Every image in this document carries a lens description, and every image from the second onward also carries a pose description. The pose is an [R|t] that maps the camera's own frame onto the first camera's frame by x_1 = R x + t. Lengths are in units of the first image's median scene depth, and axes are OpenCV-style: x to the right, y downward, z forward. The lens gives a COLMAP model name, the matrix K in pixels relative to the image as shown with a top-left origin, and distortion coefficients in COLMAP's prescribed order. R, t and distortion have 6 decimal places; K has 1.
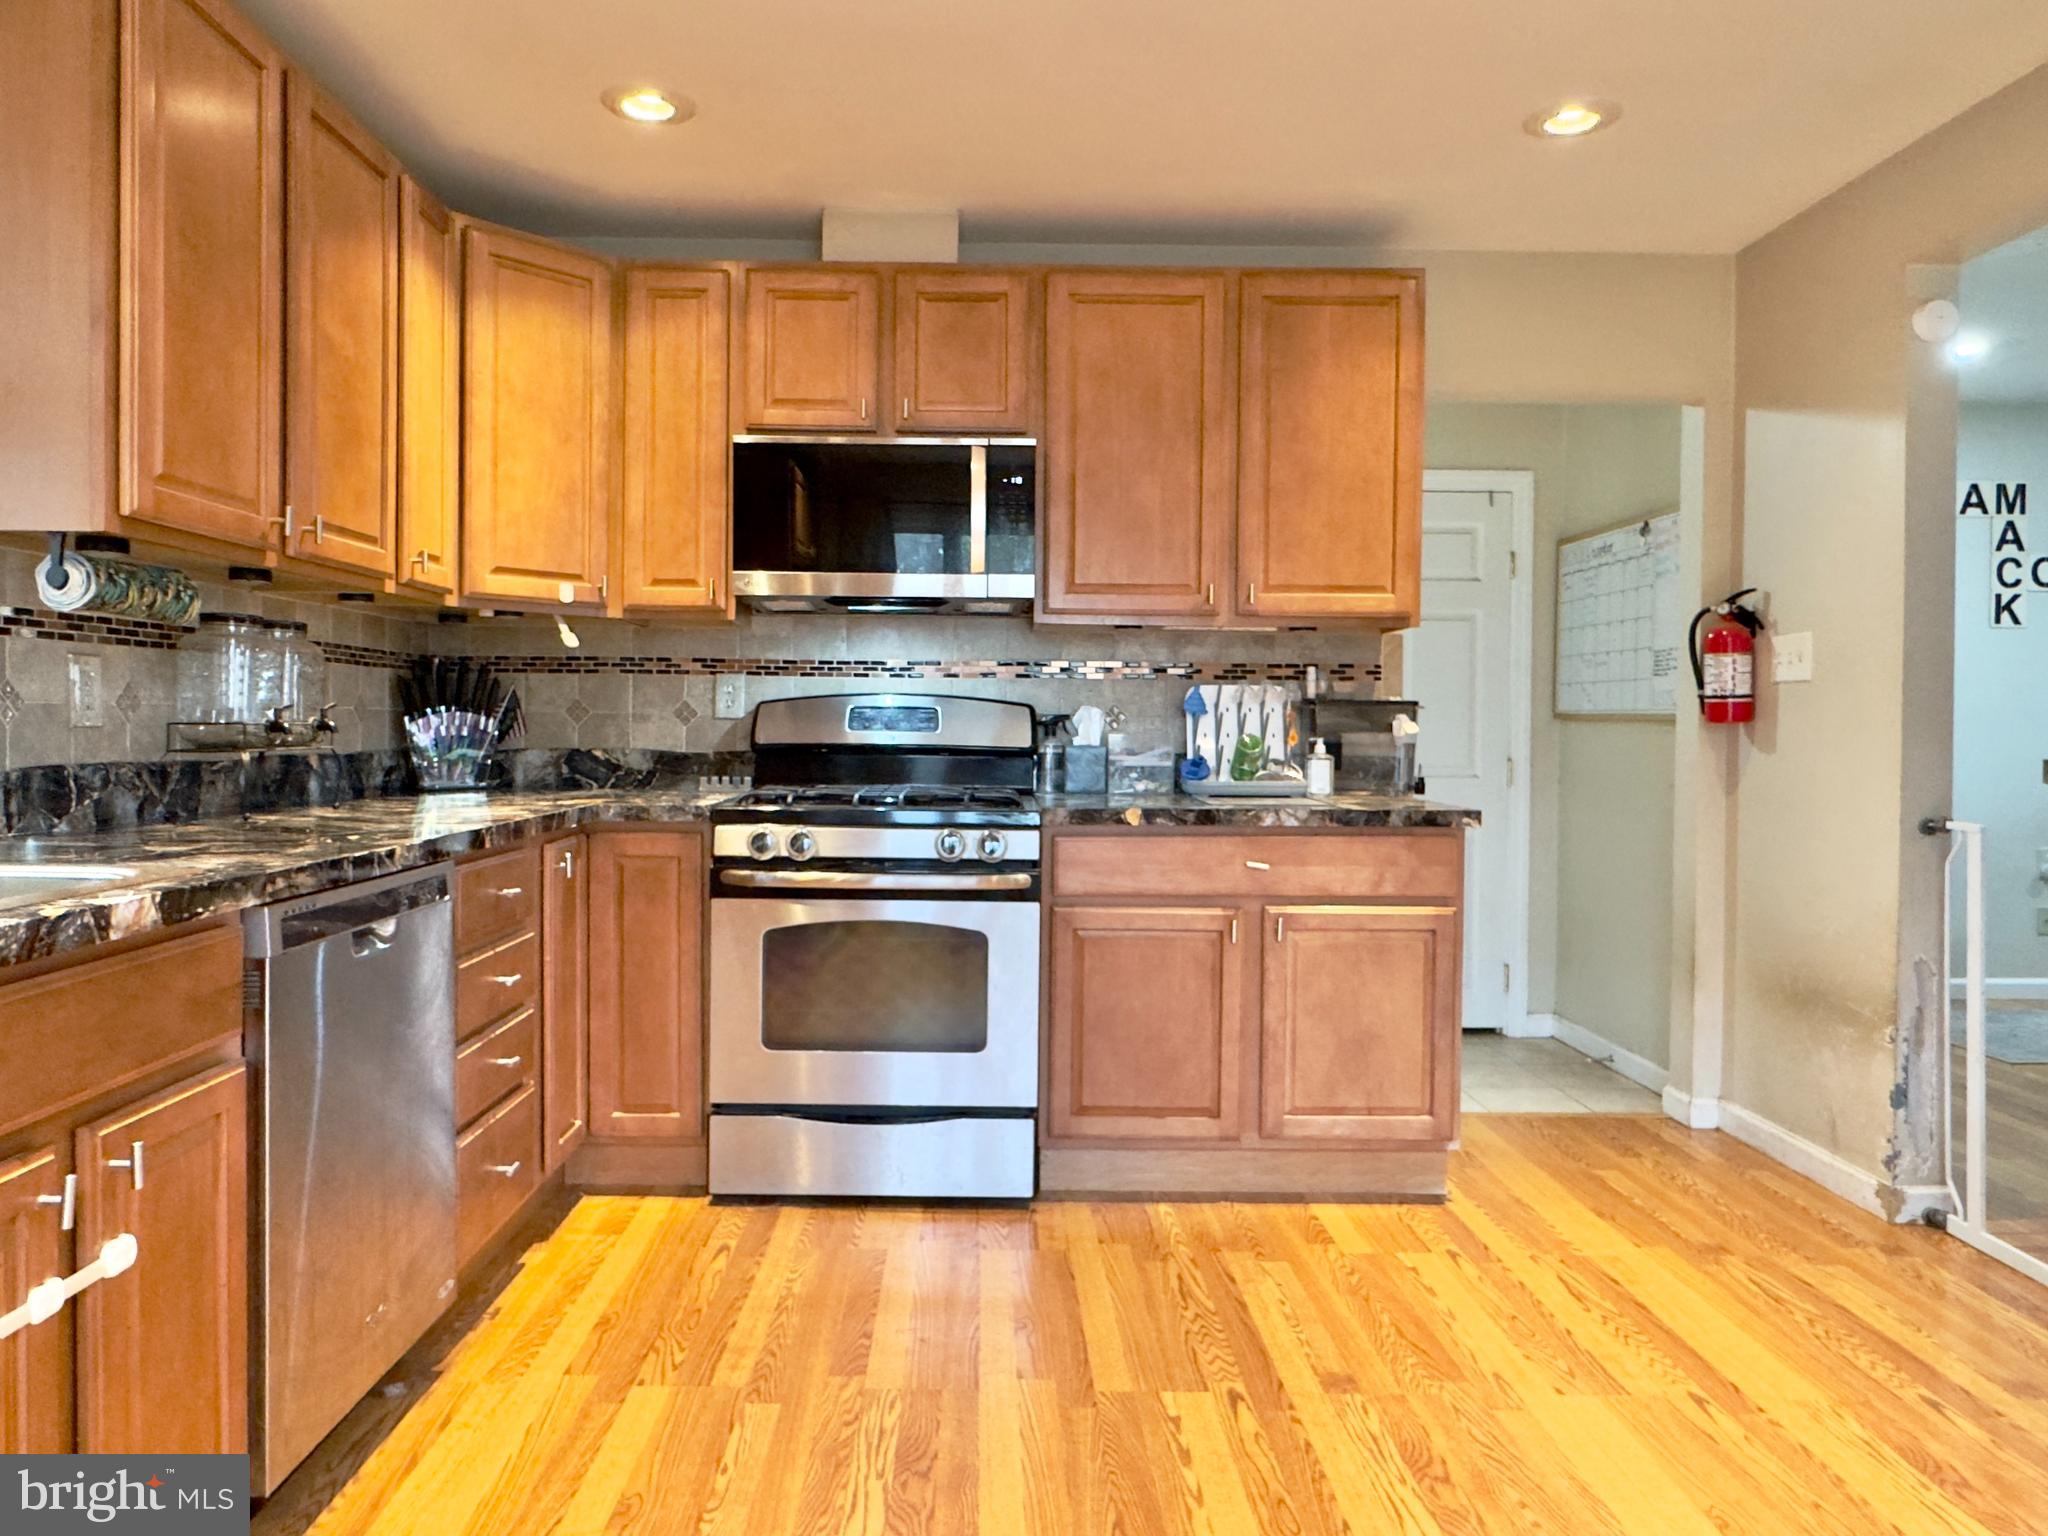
lens RADIAL K [[1256.7, 0, 1019.6], [0, 1256.7, 754.9], [0, 0, 1]] dist [-0.000324, -0.000368]
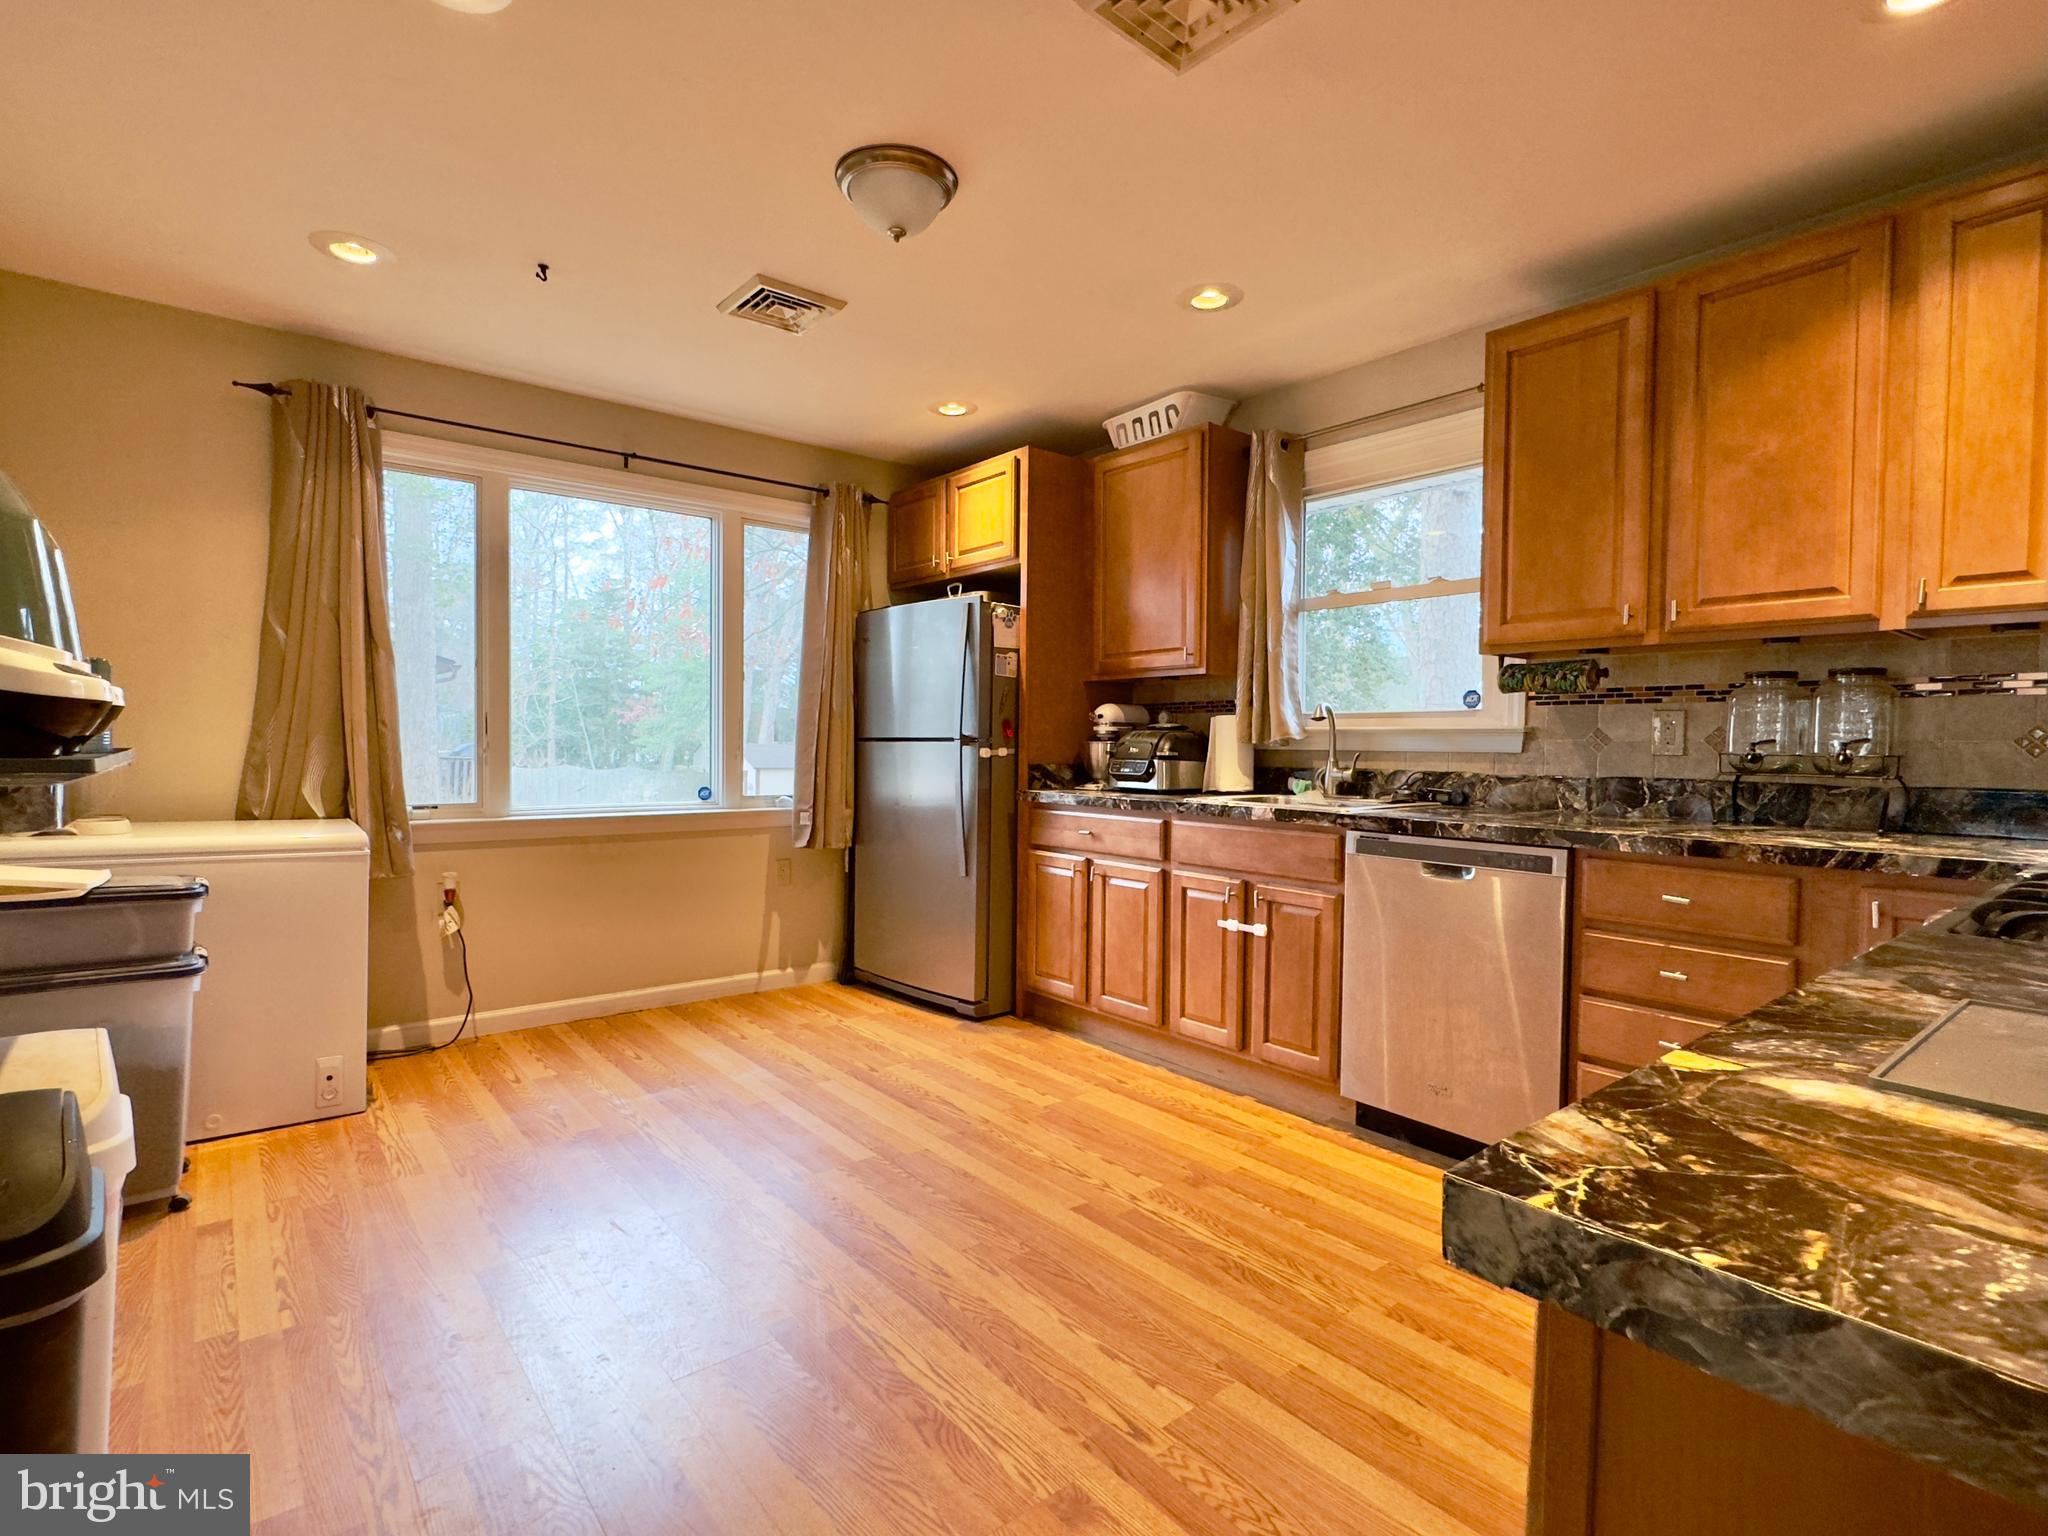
lens RADIAL K [[1002.9, 0, 1016.2], [0, 1002.9, 766.1], [0, 0, 1]] dist [0.001854, 0.000158]
pose [[-0.782361, -0.003697, -0.622814, 0.740972], [-0.032081, 0.998894, 0.034369, -0.026818], [0.621998, 0.046869, -0.781615, 1.547389]]
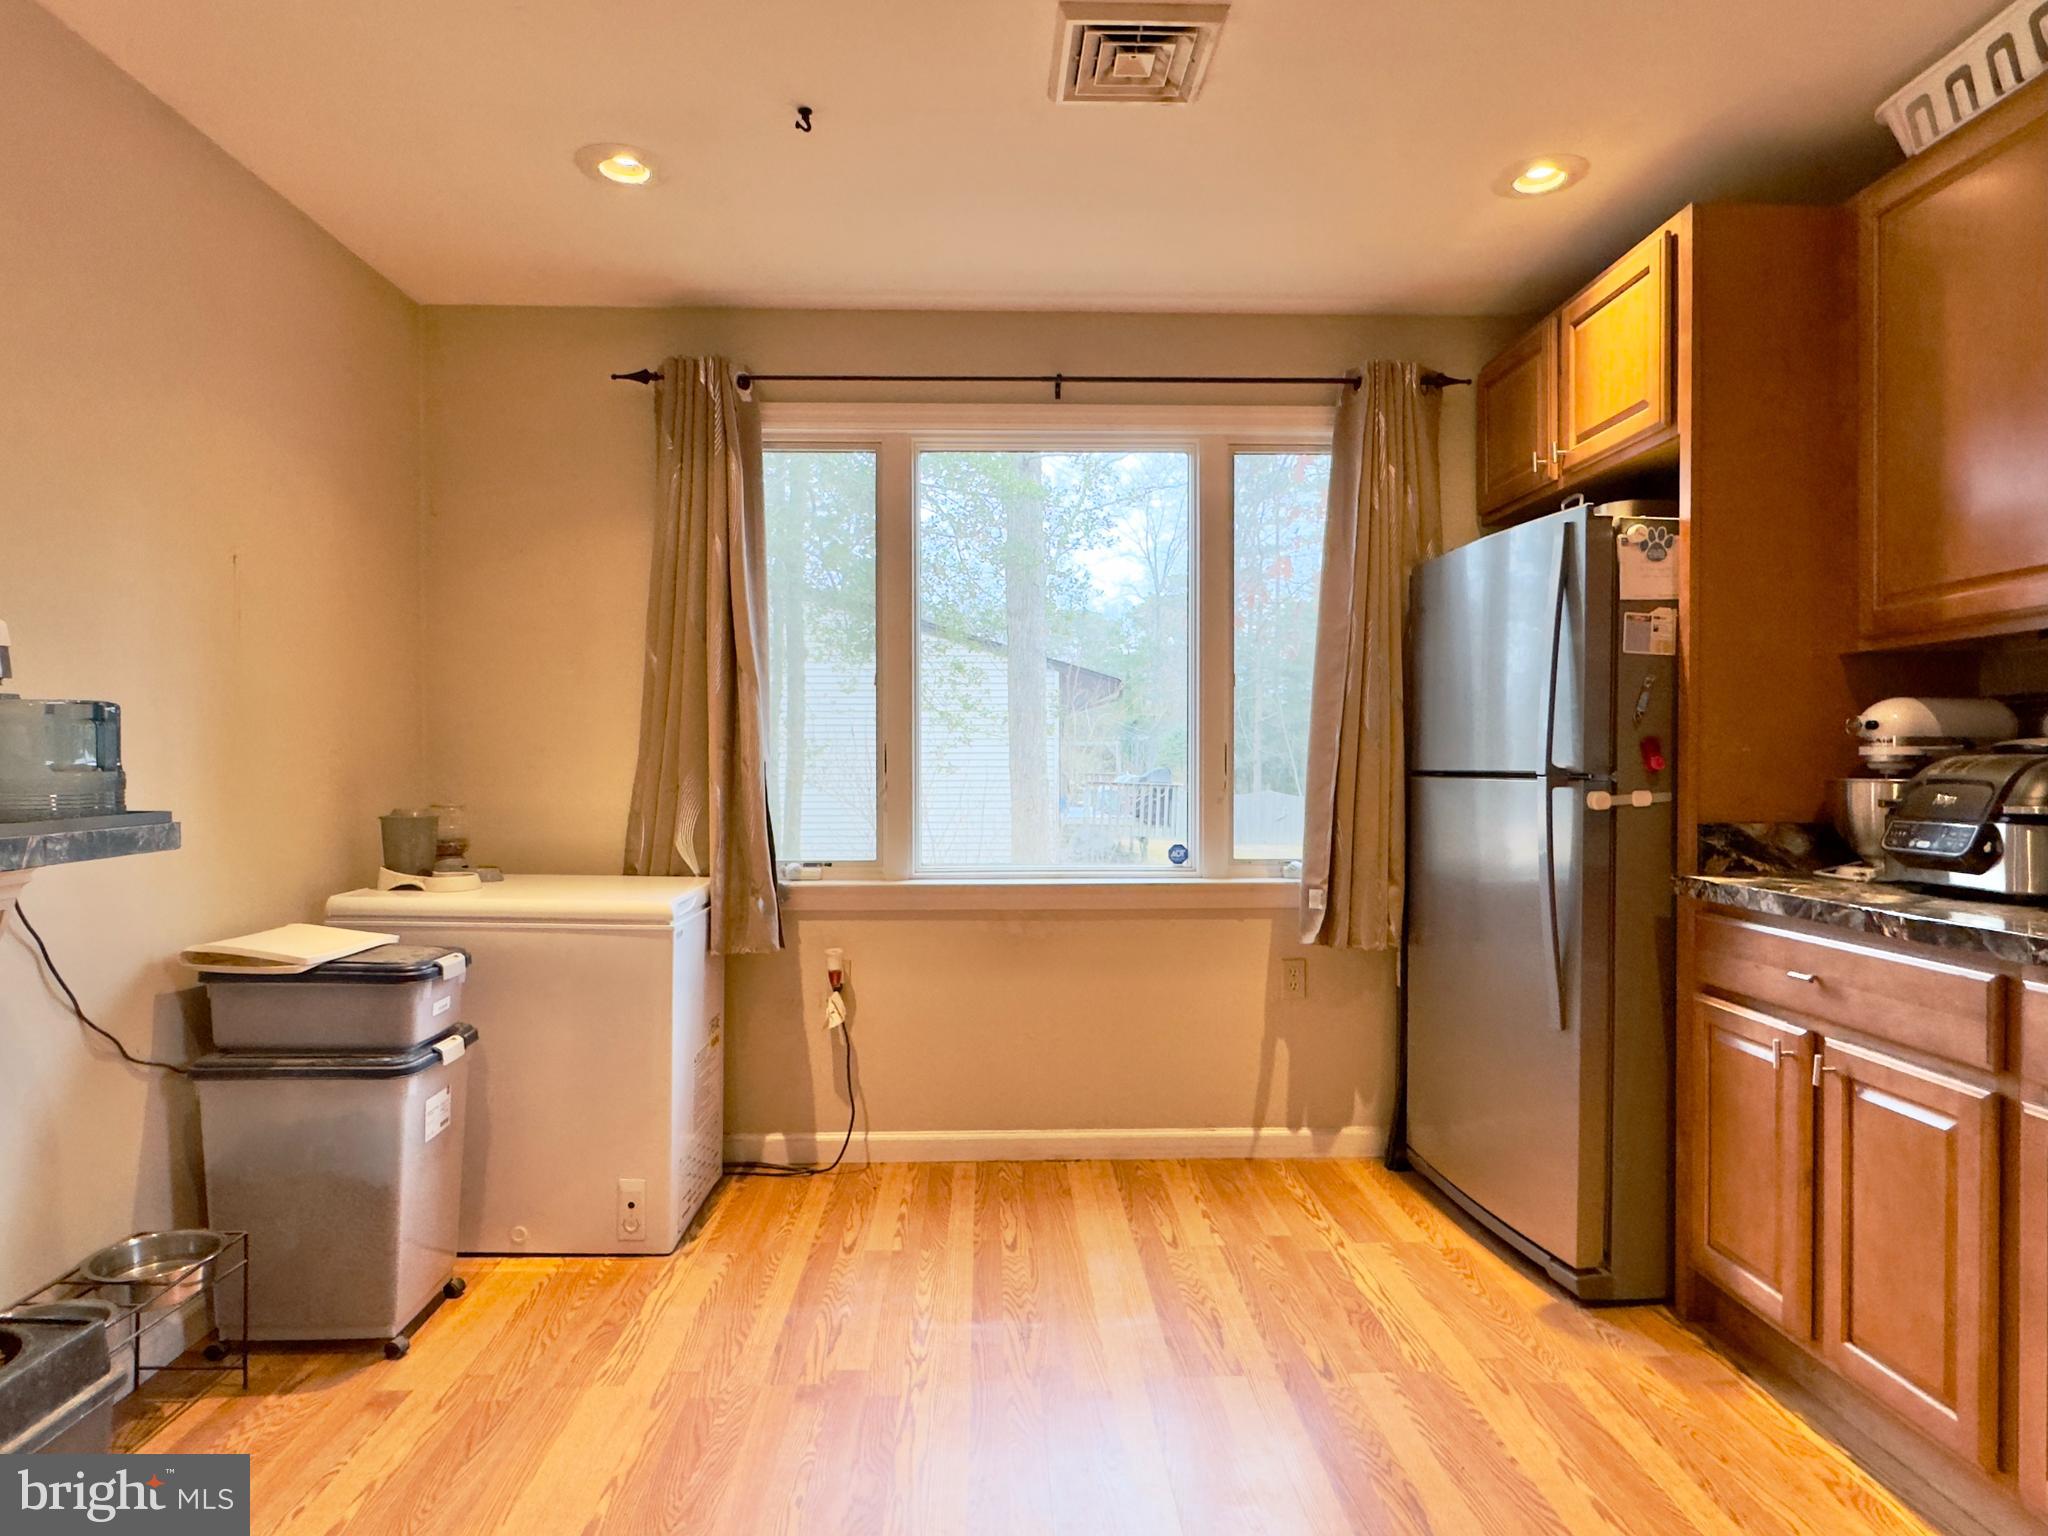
lens RADIAL K [[1191.6, 0, 1023.5], [0, 1191.6, 771.8], [0, 0, 1]] dist [-0.002513, 0.000207]
pose [[-0.999761, -0.008478, -0.020153, 0.211095], [-0.009134, 0.999424, 0.032676, -0.047596], [0.019864, 0.032852, -0.999263, 1.209072]]
